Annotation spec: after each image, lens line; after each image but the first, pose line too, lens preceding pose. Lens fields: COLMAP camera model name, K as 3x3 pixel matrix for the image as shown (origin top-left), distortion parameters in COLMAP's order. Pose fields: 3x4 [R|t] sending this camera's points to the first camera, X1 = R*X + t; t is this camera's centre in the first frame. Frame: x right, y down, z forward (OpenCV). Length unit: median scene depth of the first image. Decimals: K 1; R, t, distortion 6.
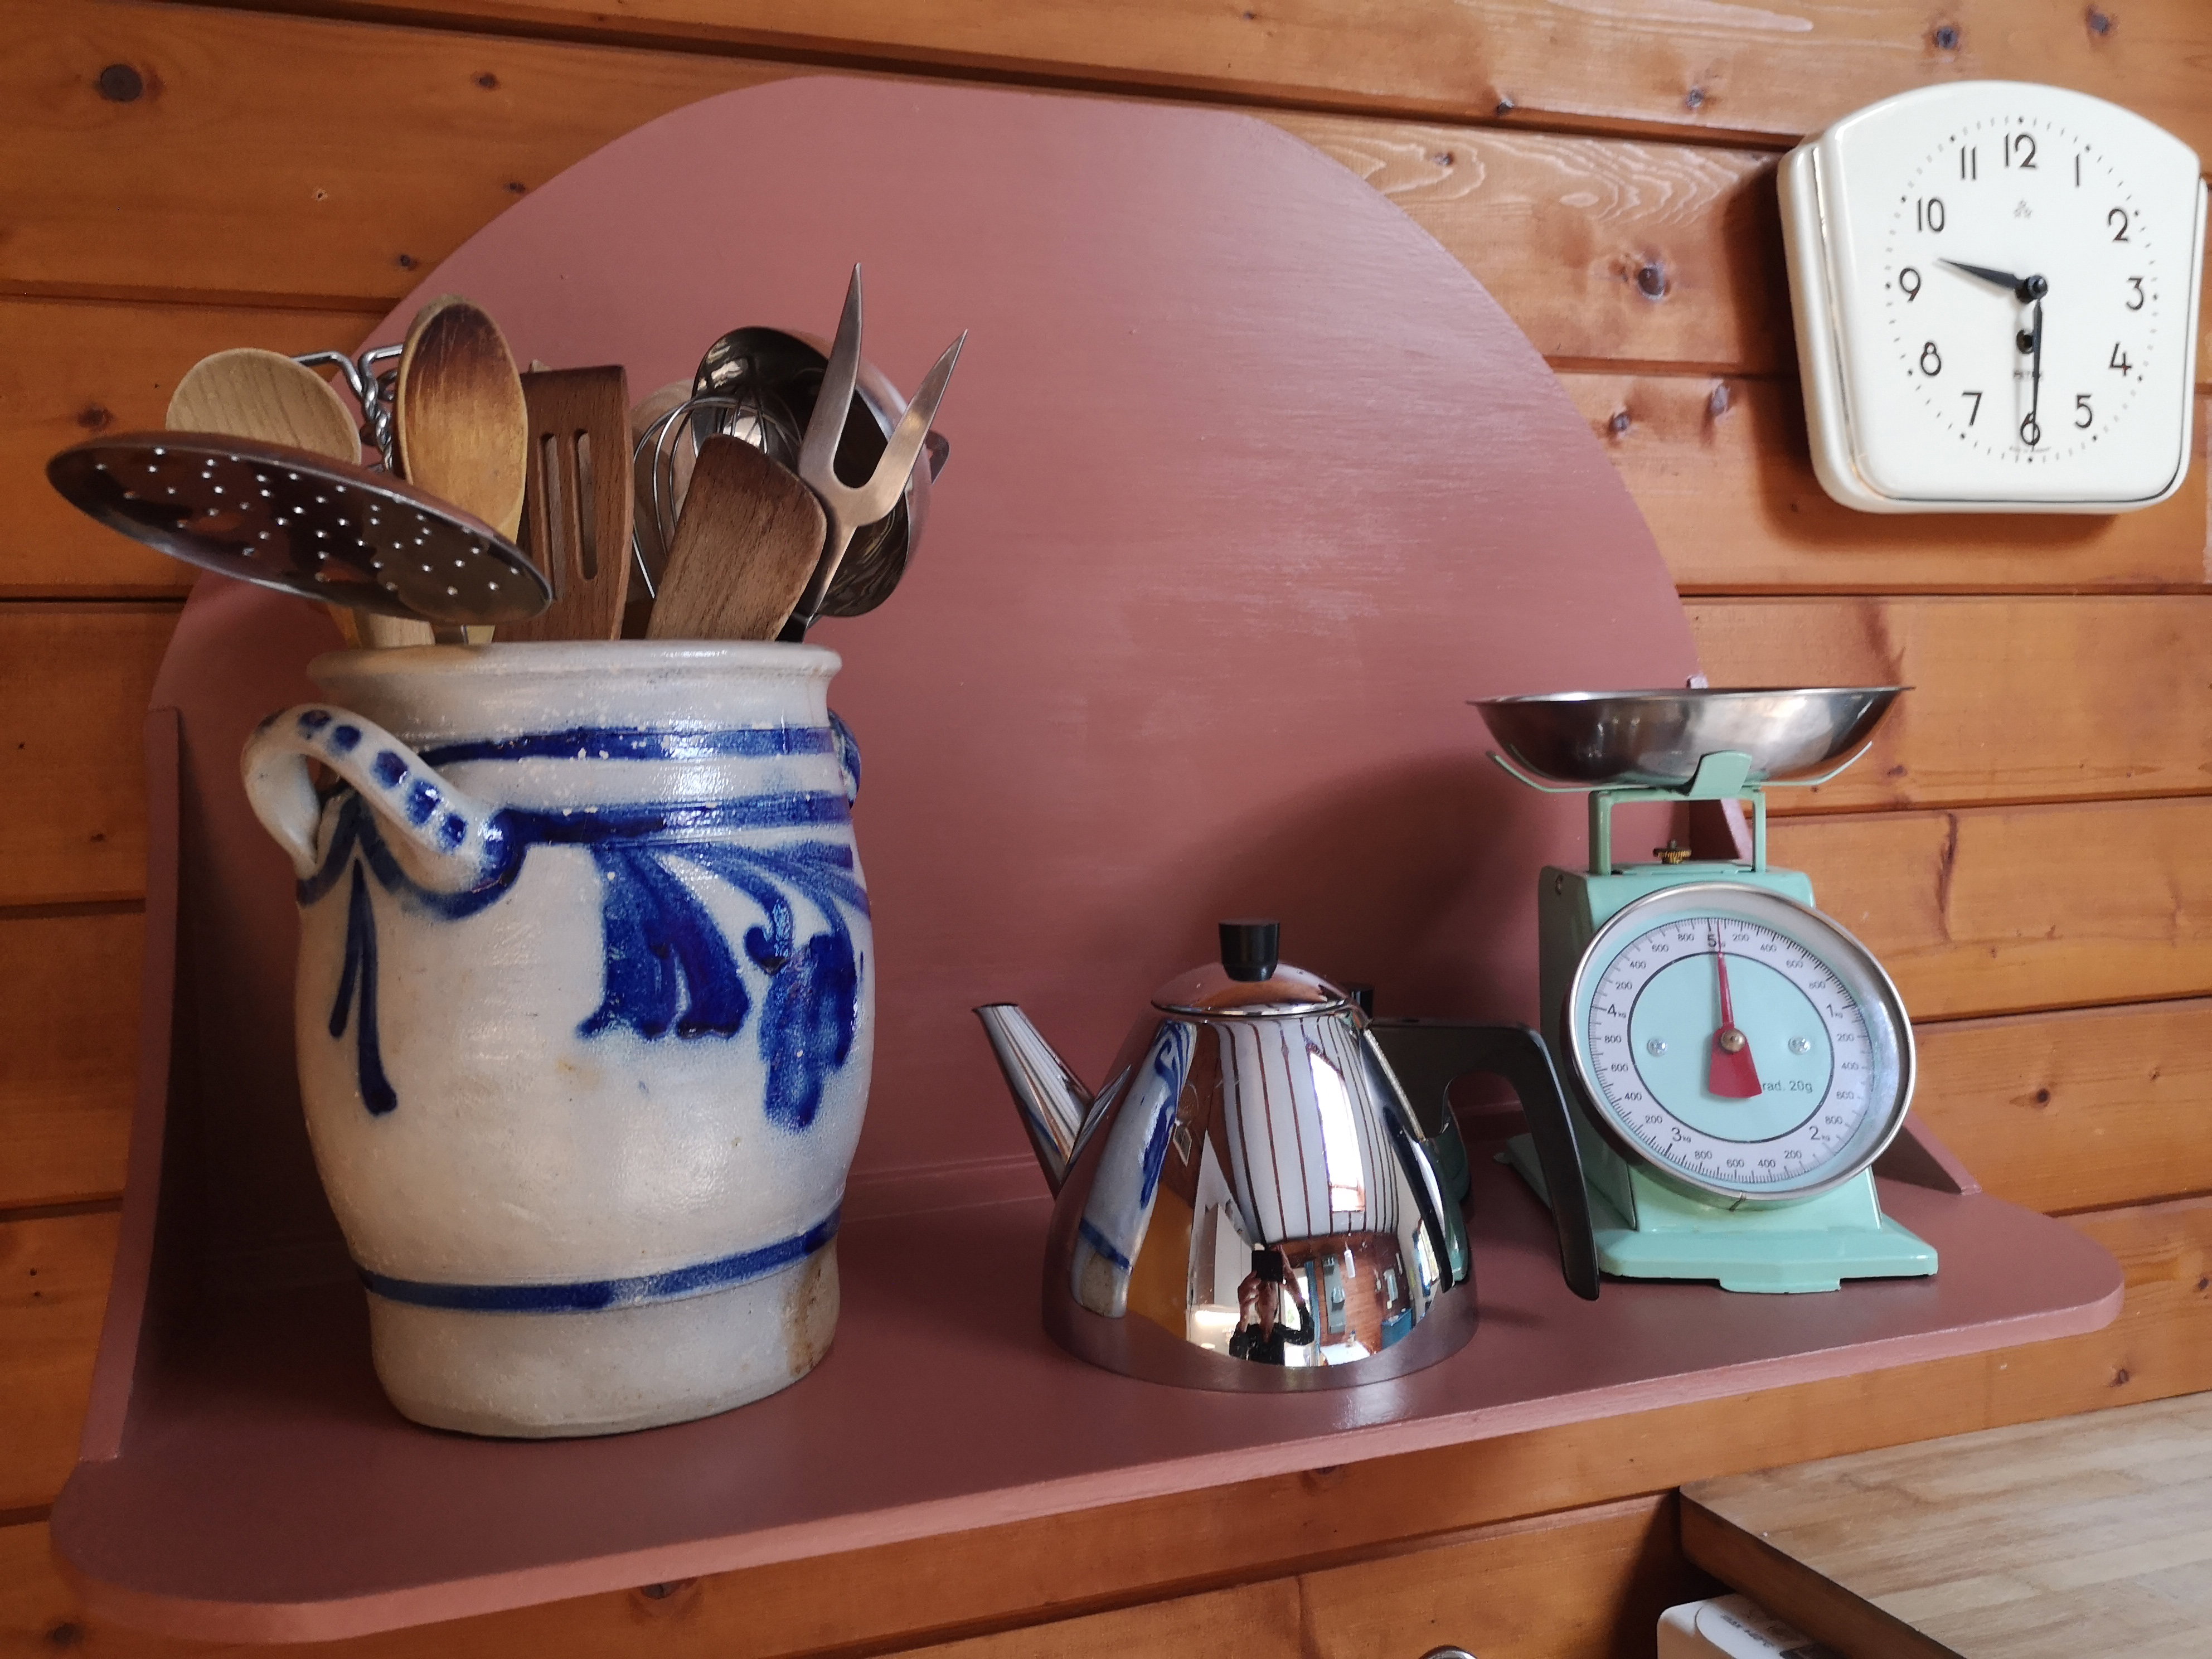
lens RADIAL K [[1803.3, 0, 1106.0], [0, 1803.3, 829.5], [0, 0, 1]] dist [0.045450, -0.071869]
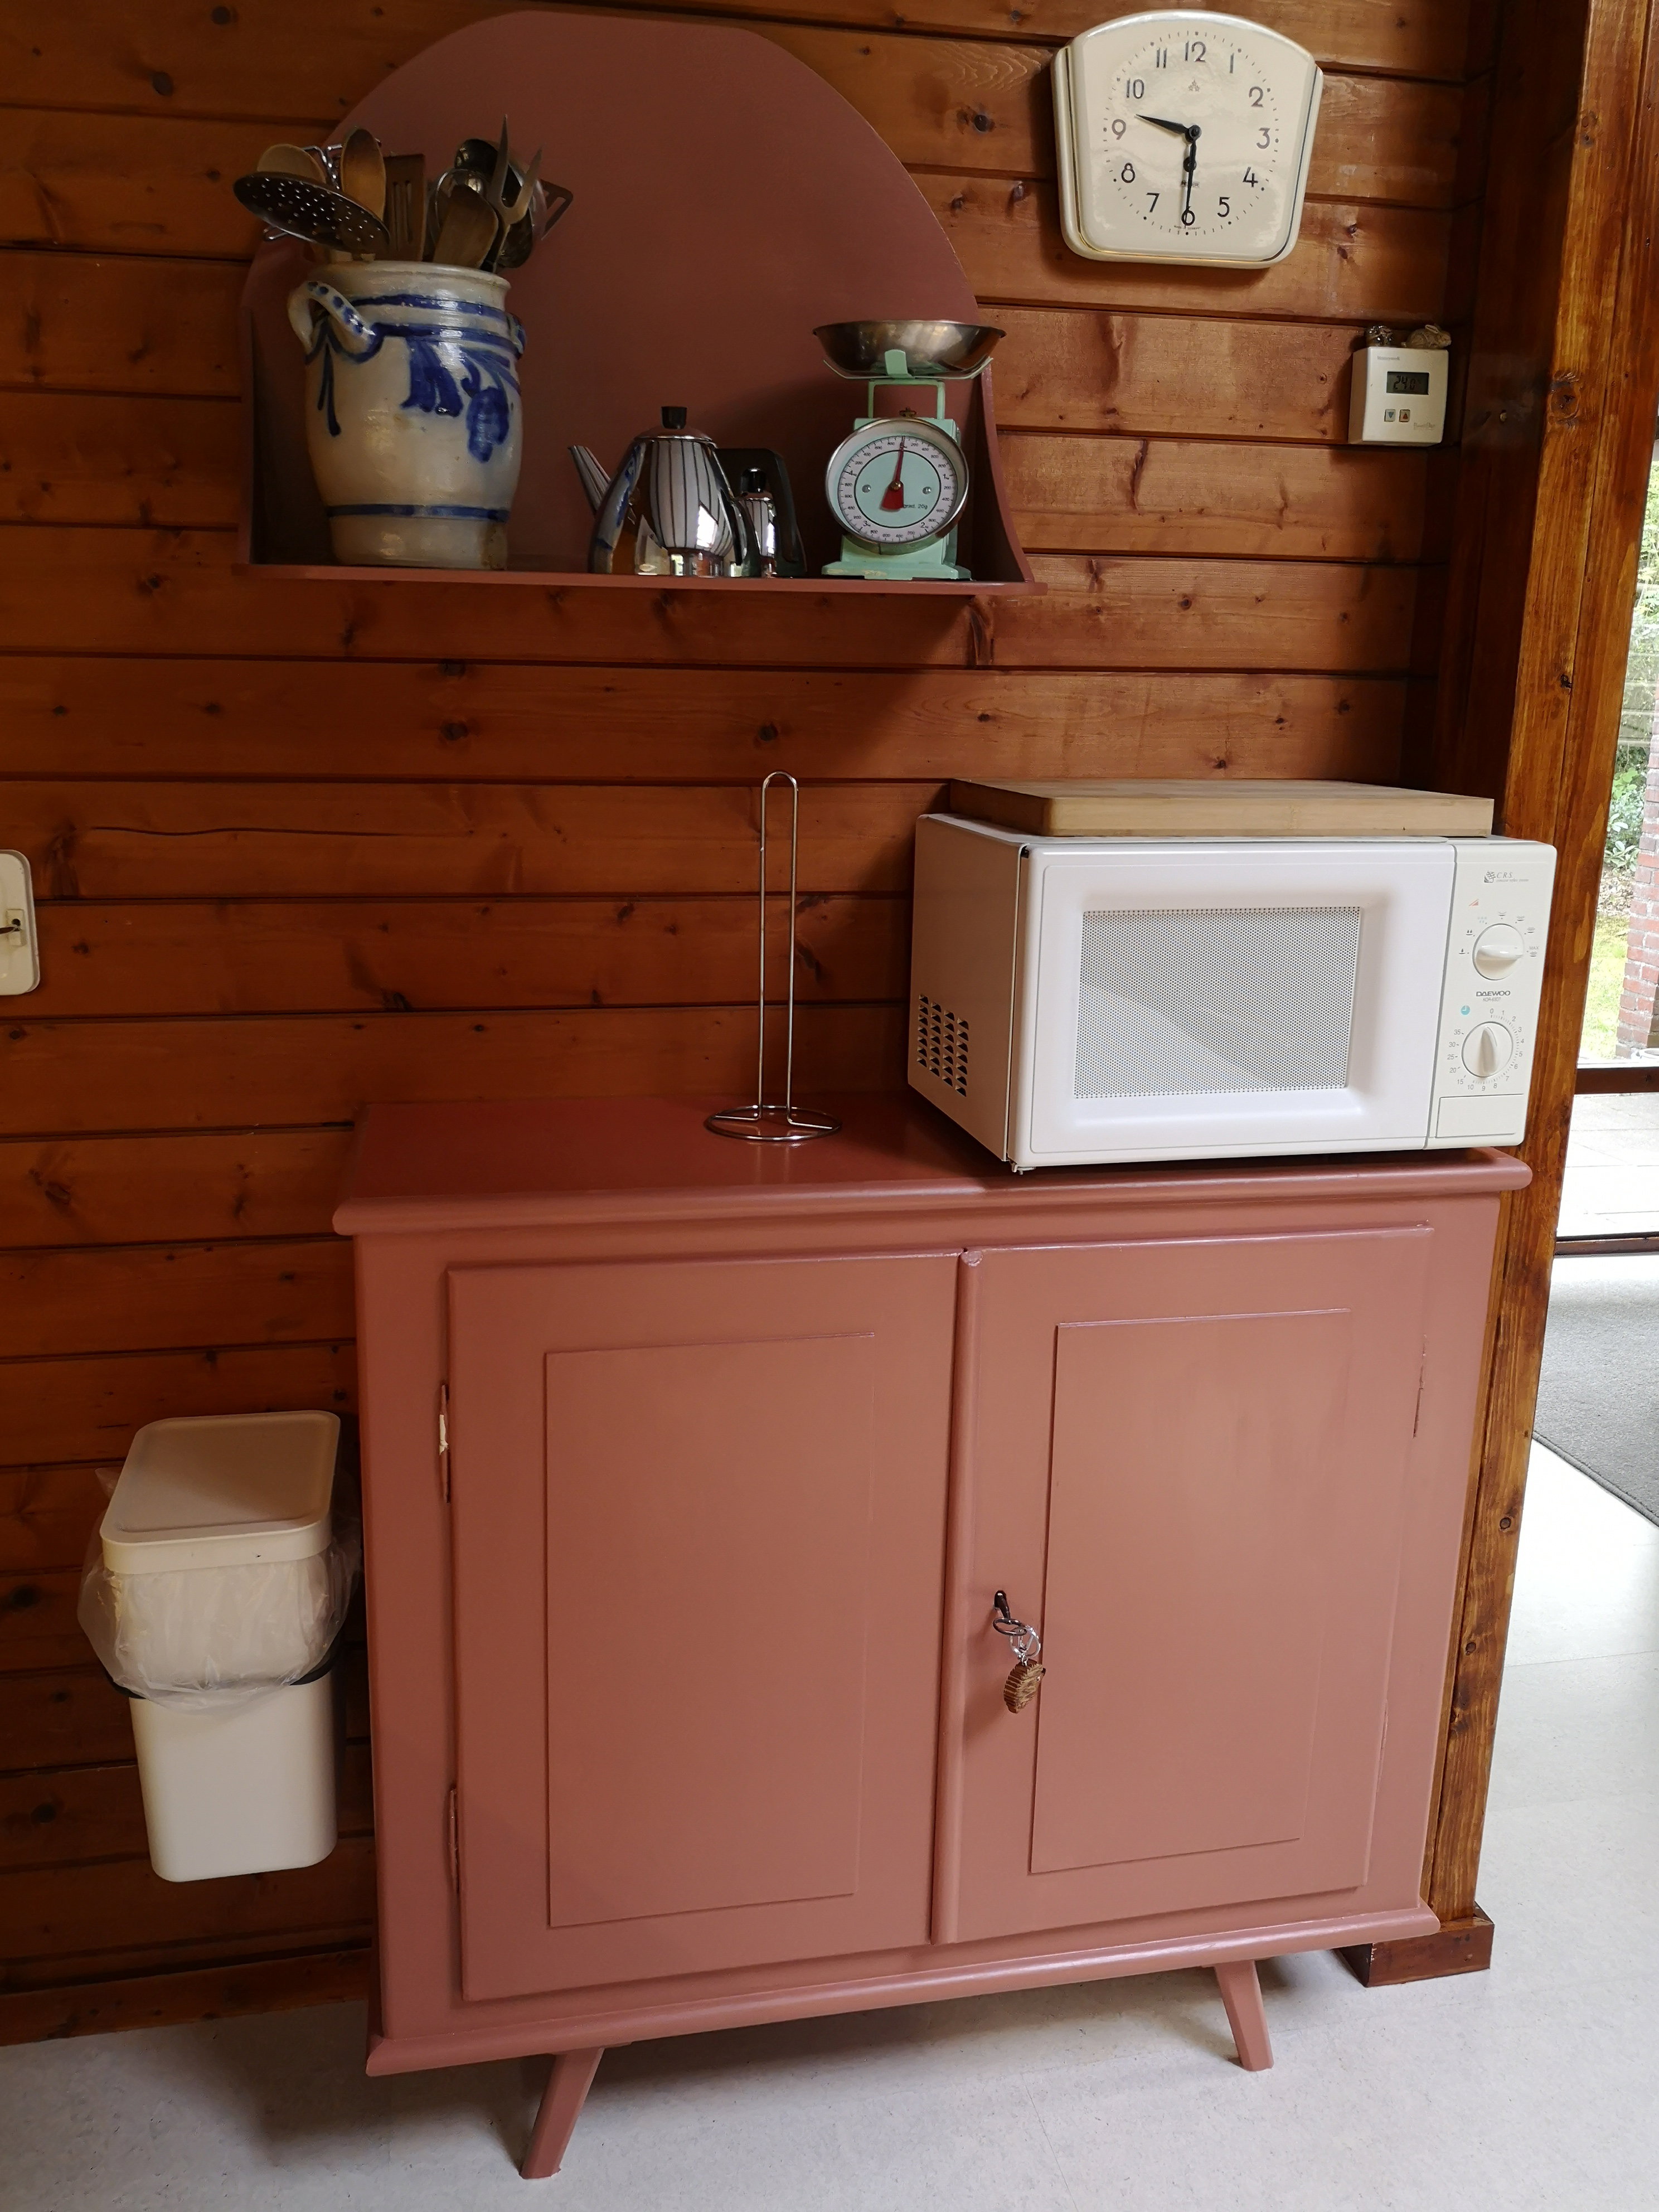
lens RADIAL K [[1776.2, 0, 829.5], [0, 1776.2, 1106.0], [0, 0, 1]] dist [0.001669, -0.030361]
pose [[0.992546, 0.079390, -0.092468, 0.570012], [-0.055871, 0.970704, 0.233693, 0.385554], [0.108312, -0.226785, 0.967903, -1.483211]]
